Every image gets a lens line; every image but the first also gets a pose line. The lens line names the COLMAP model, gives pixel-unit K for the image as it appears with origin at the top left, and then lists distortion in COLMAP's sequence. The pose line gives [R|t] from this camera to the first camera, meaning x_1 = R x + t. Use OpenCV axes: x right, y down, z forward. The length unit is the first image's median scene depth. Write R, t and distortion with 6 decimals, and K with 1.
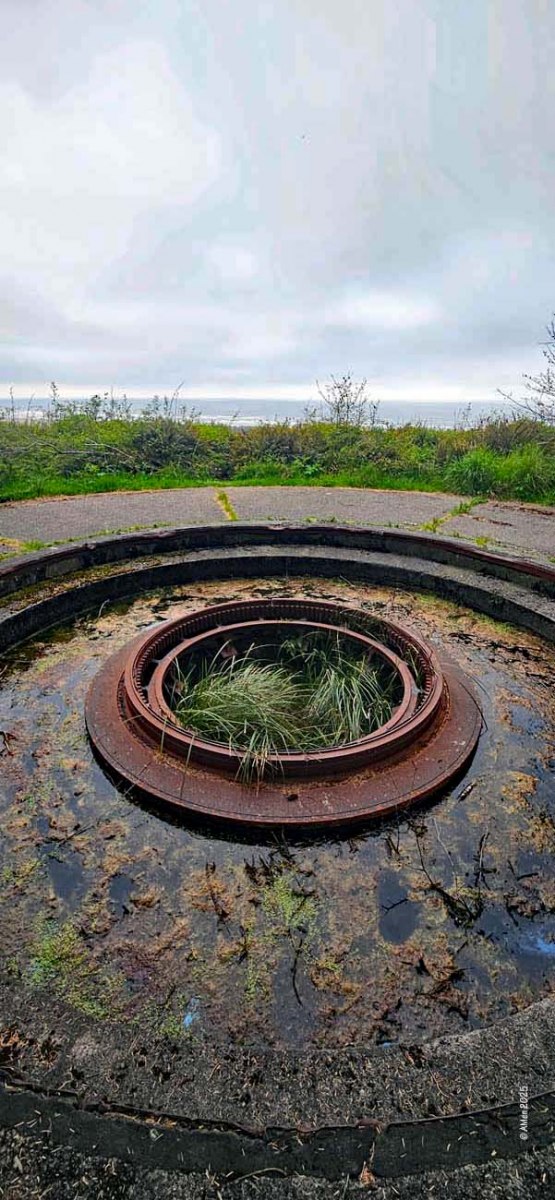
lens RADIAL K [[475.1, 0, 280.2], [0, 475.1, 600.4], [0, 0, 1]] dist [0.000231, 0.000002]
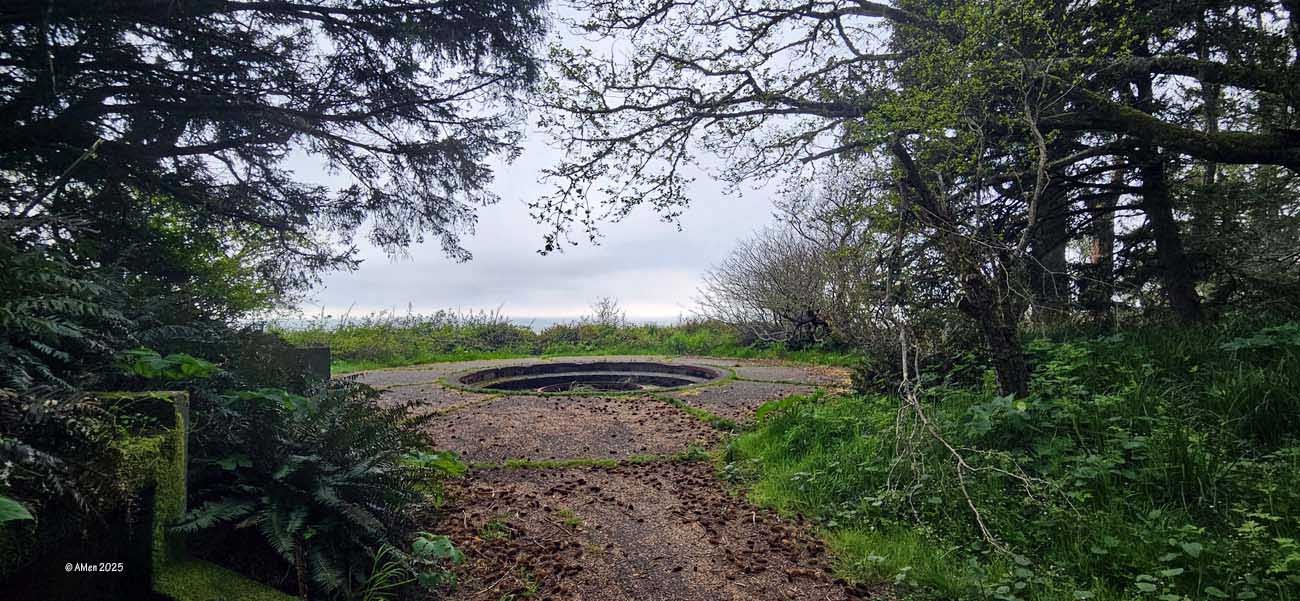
lens RADIAL K [[514.7, 0, 650.2], [0, 514.7, 299.4], [0, 0, 1]] dist [0.000231, 0.000002]
pose [[0.976296, -0.009033, 0.216251, -0.117681], [0.099605, 0.905793, -0.411846, 0.346179], [-0.192159, 0.423624, 0.885222, -0.741846]]
